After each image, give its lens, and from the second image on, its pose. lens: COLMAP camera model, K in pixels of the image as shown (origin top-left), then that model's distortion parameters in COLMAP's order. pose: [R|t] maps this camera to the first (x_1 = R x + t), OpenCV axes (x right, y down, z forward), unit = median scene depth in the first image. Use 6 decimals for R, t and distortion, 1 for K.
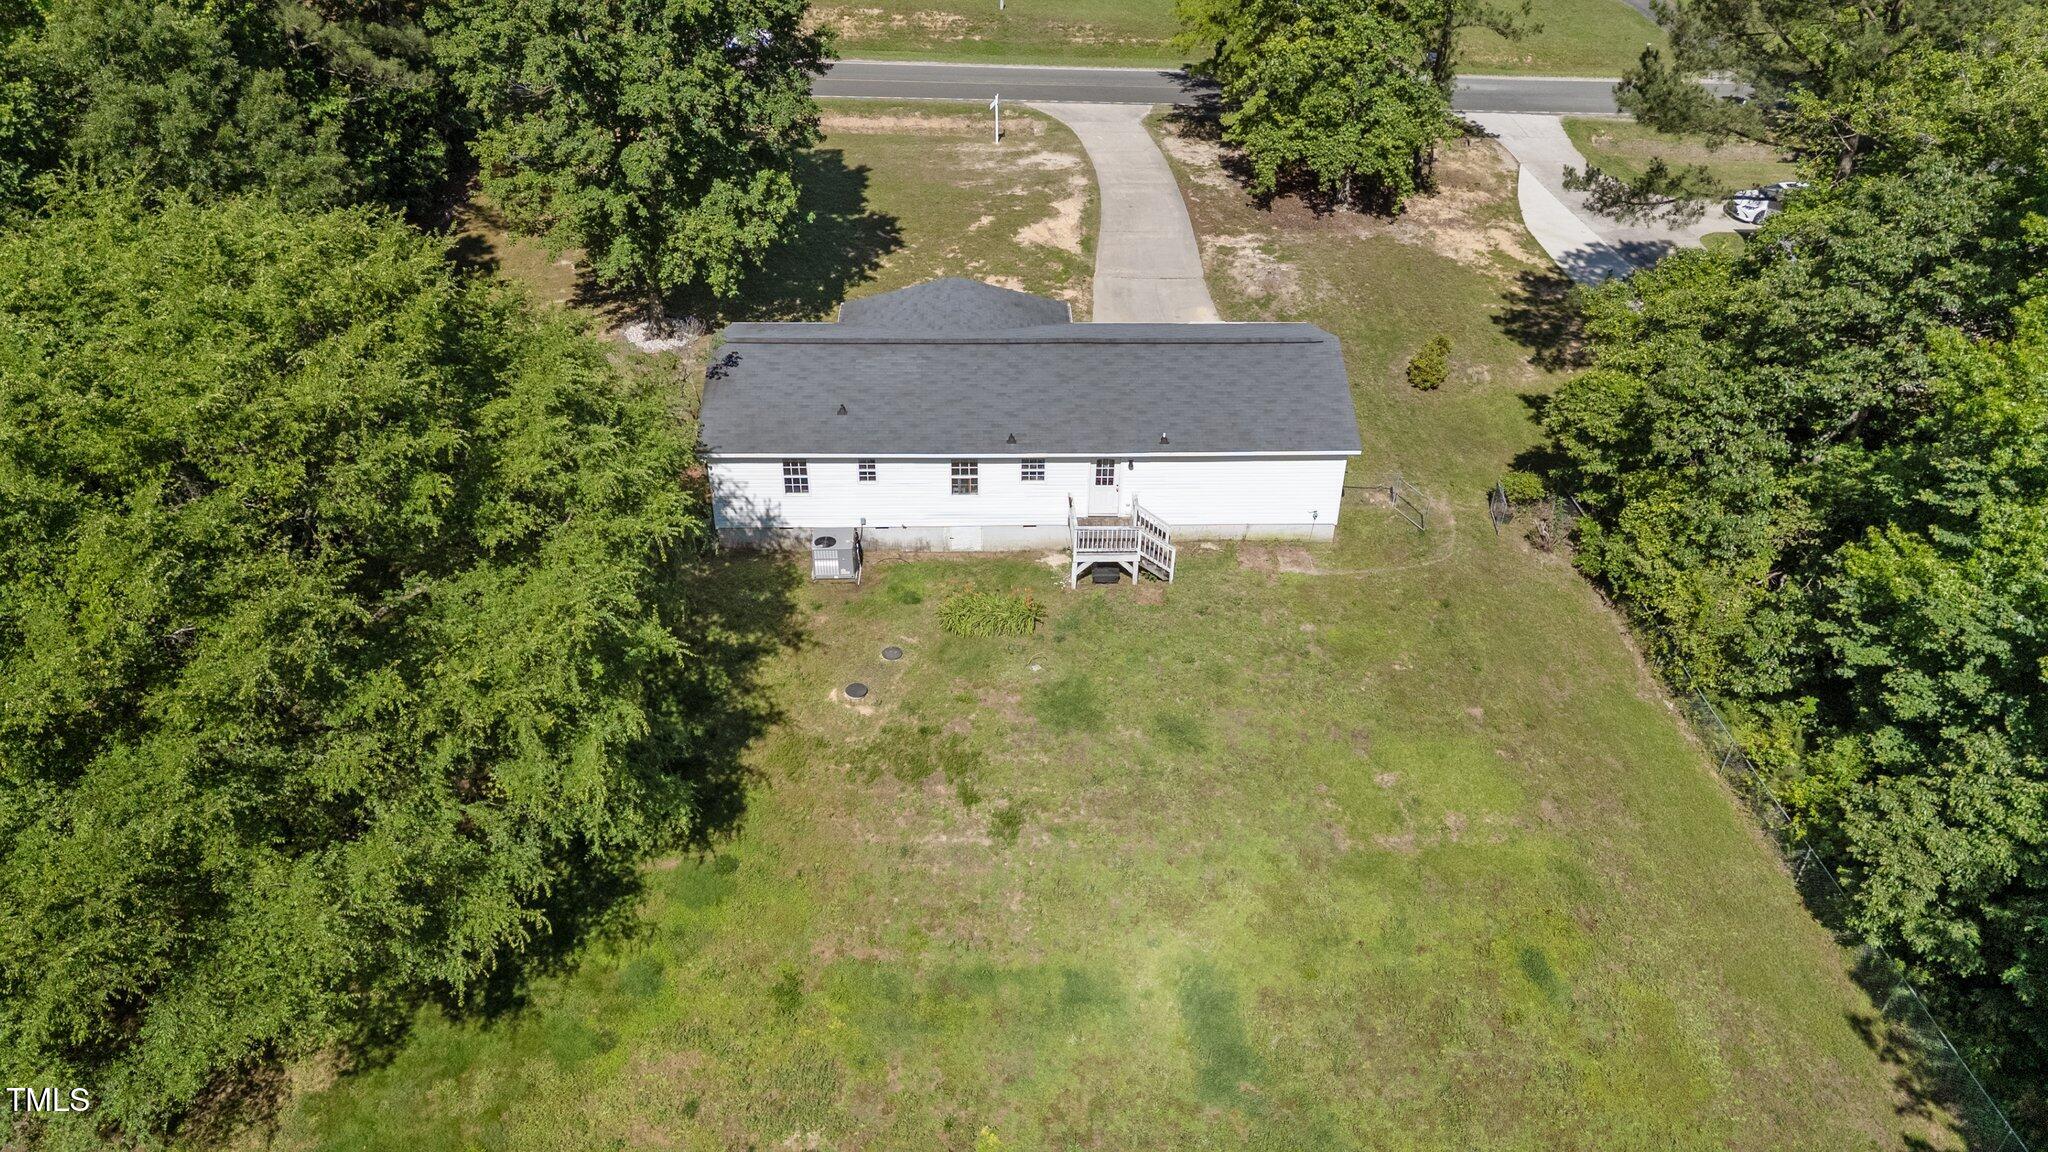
lens RADIAL K [[1507.8, 0, 1024.5], [0, 1507.8, 579.6], [0, 0, 1]] dist [0.048830, -0.013954]
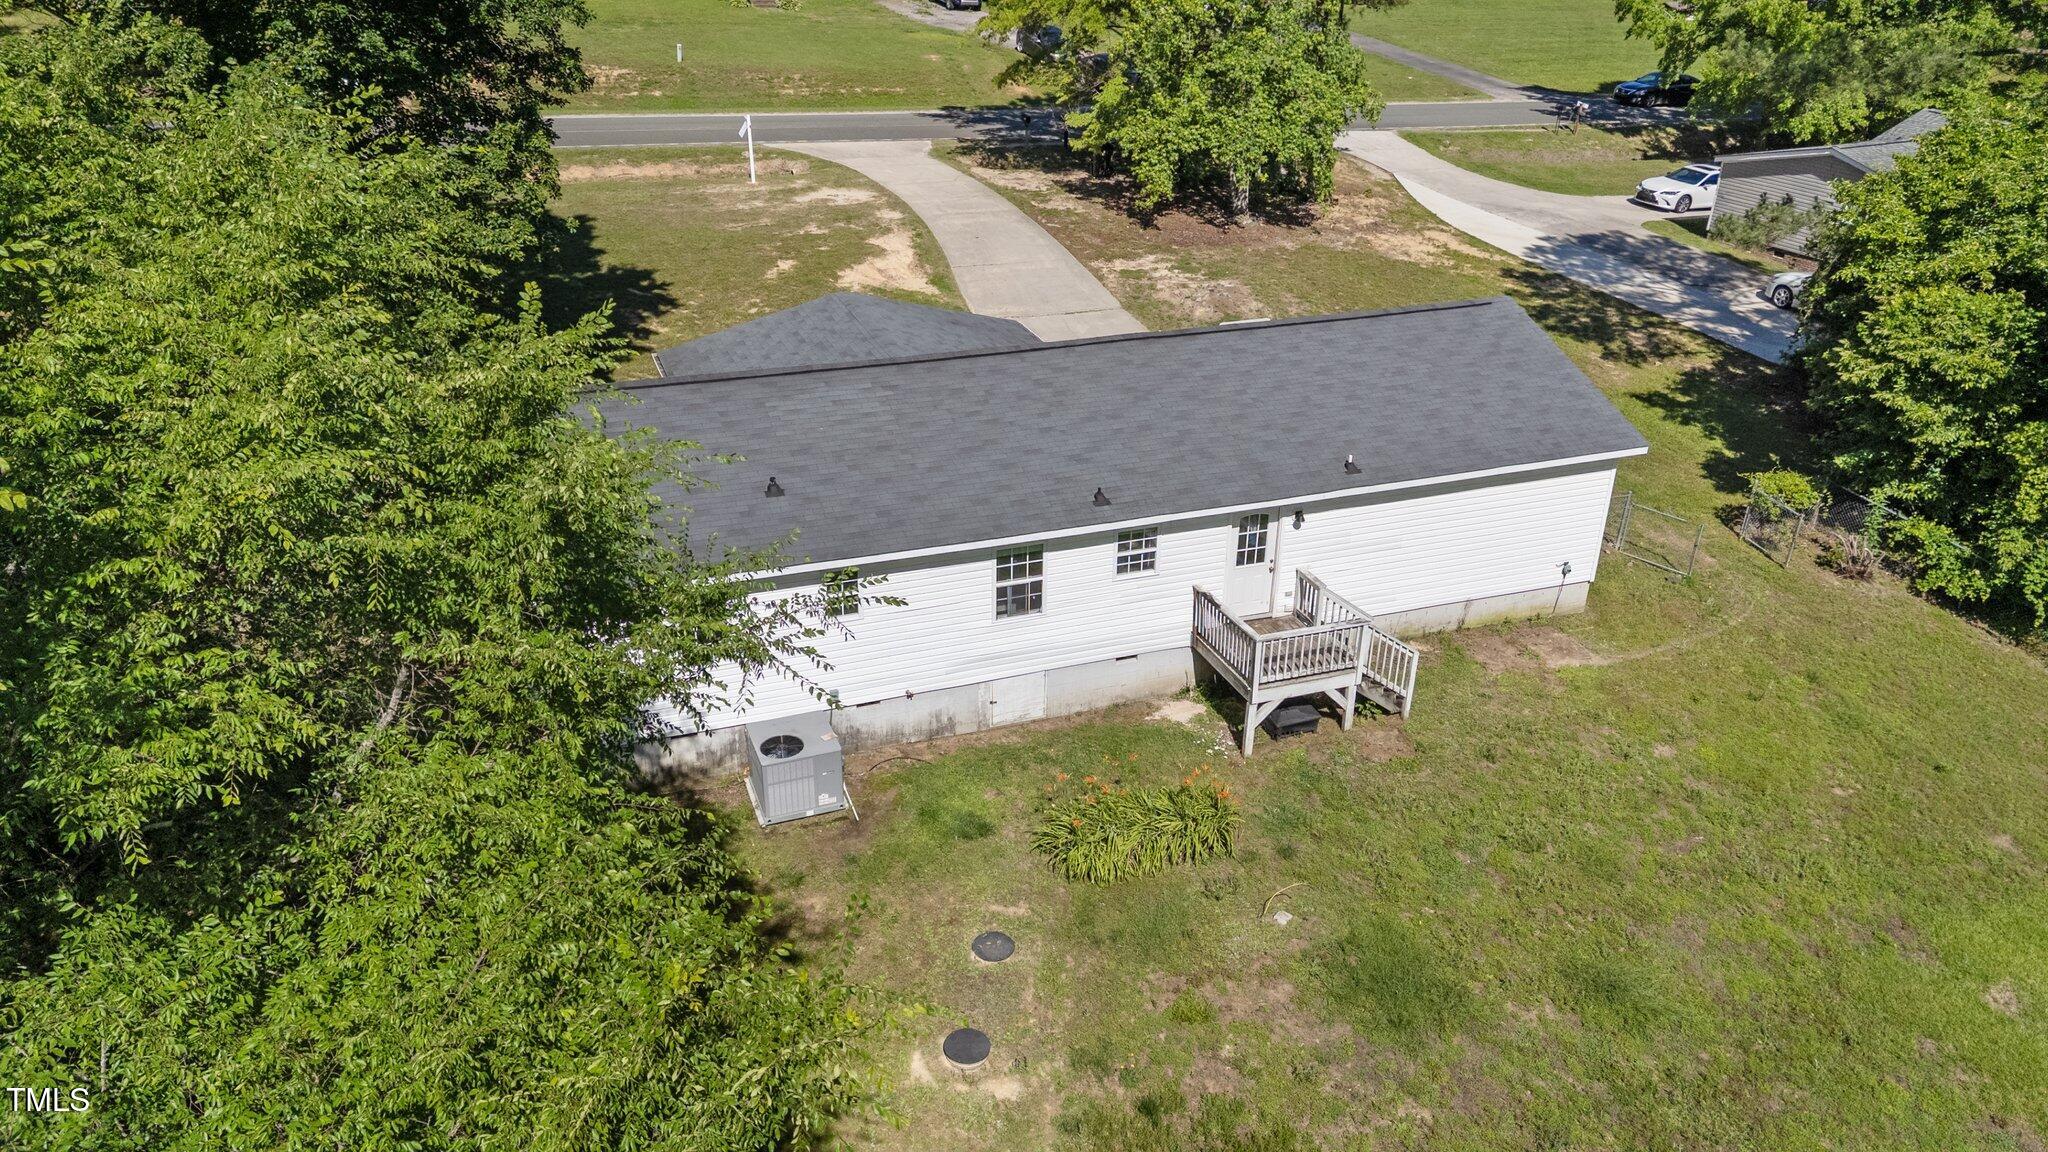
lens RADIAL K [[1507.8, 0, 1022.7], [0, 1507.8, 562.4], [0, 0, 1]] dist [0.048830, -0.013954]
pose [[0.949996, -0.135153, 0.281500, -0.183239], [0.174687, 0.977243, -0.120339, -0.010203], [-0.258830, 0.163496, 0.951986, 0.479864]]
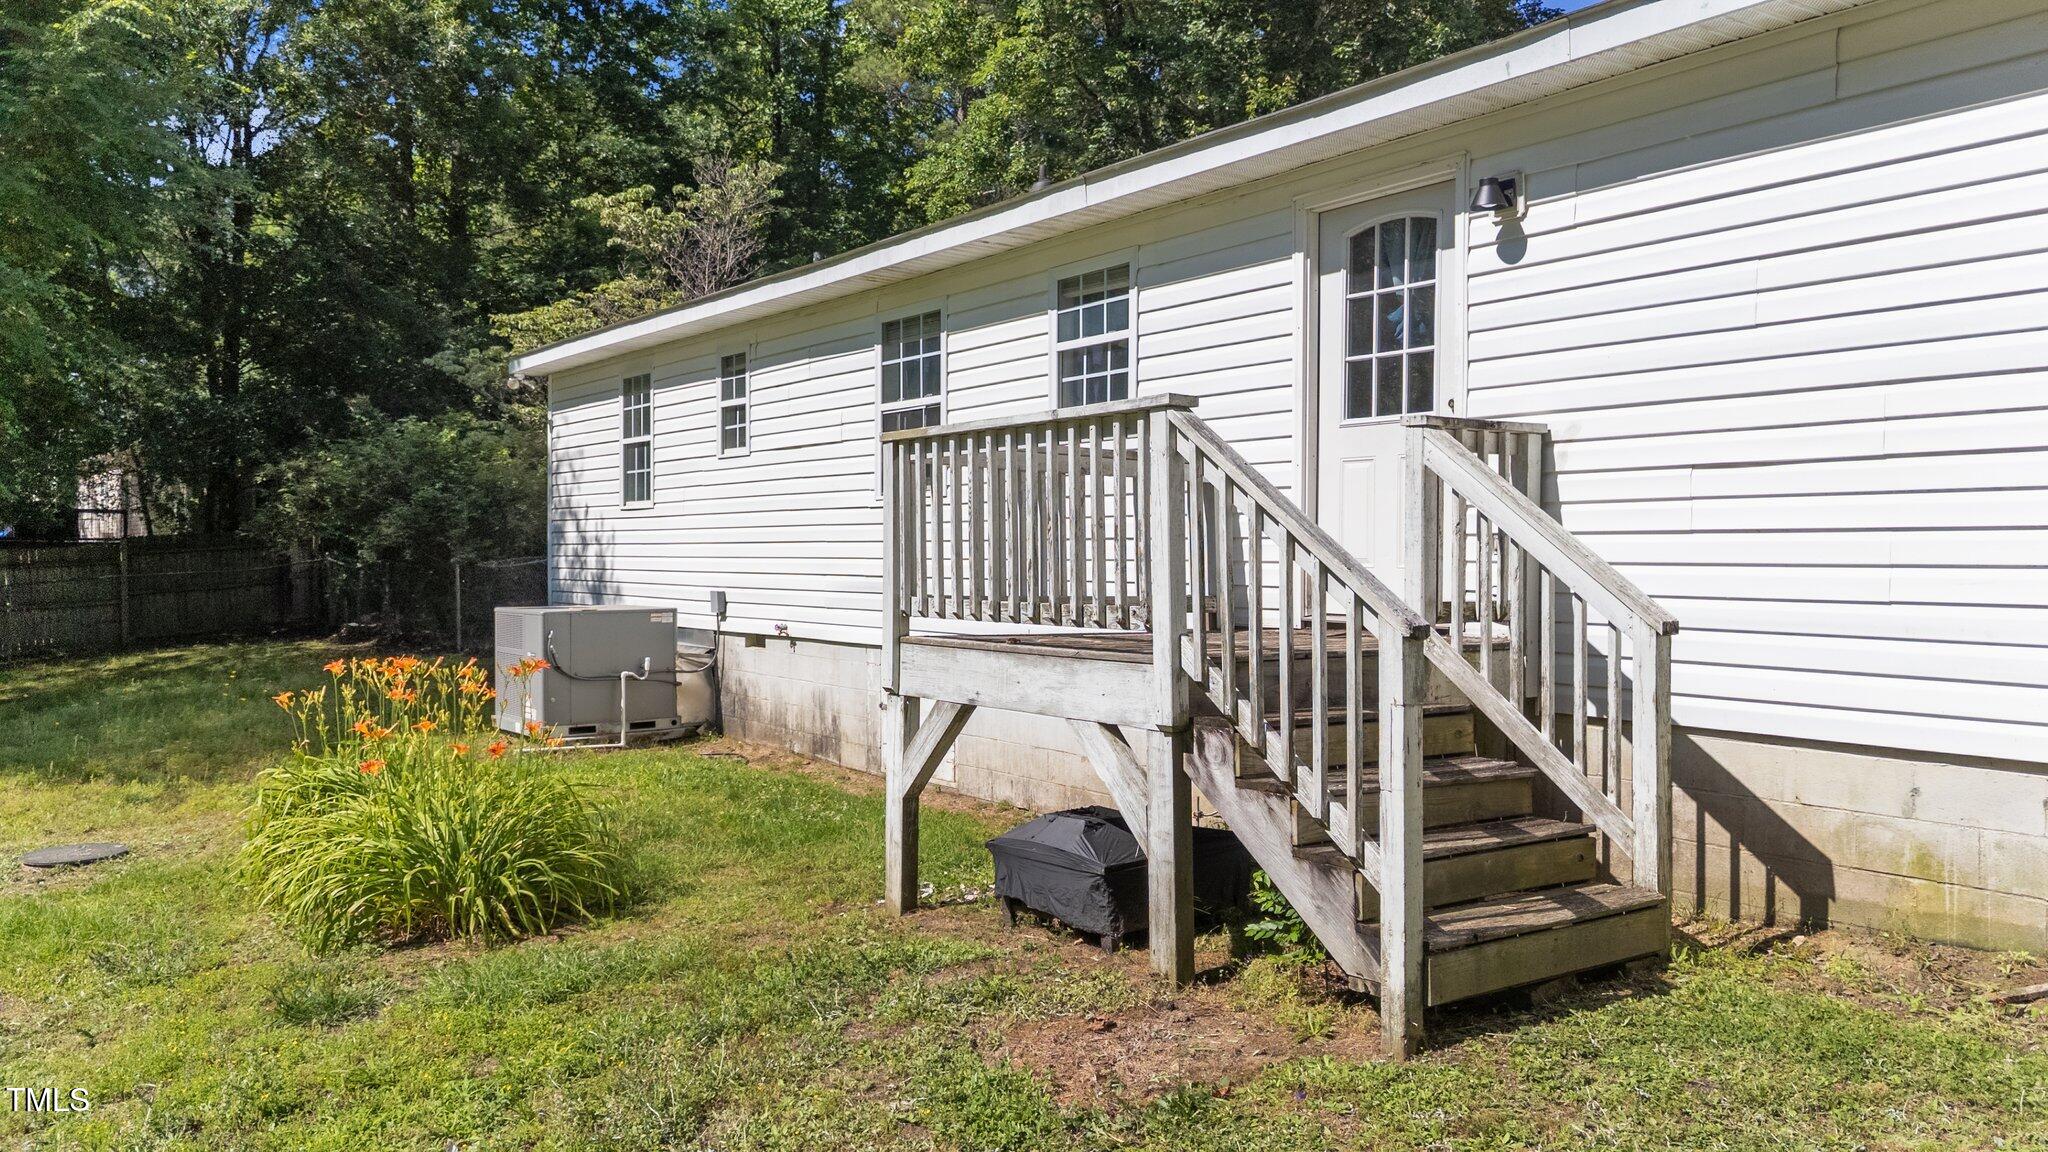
lens RADIAL K [[1507.8, 0, 1023.4], [0, 1507.8, 576.6], [0, 0, 1]] dist [0.048830, -0.013954]
pose [[0.555817, -0.003181, -0.831298, 0.162073], [-0.456071, 0.834898, -0.308130, 0.018458], [0.695029, 0.550396, 0.462600, 0.896157]]
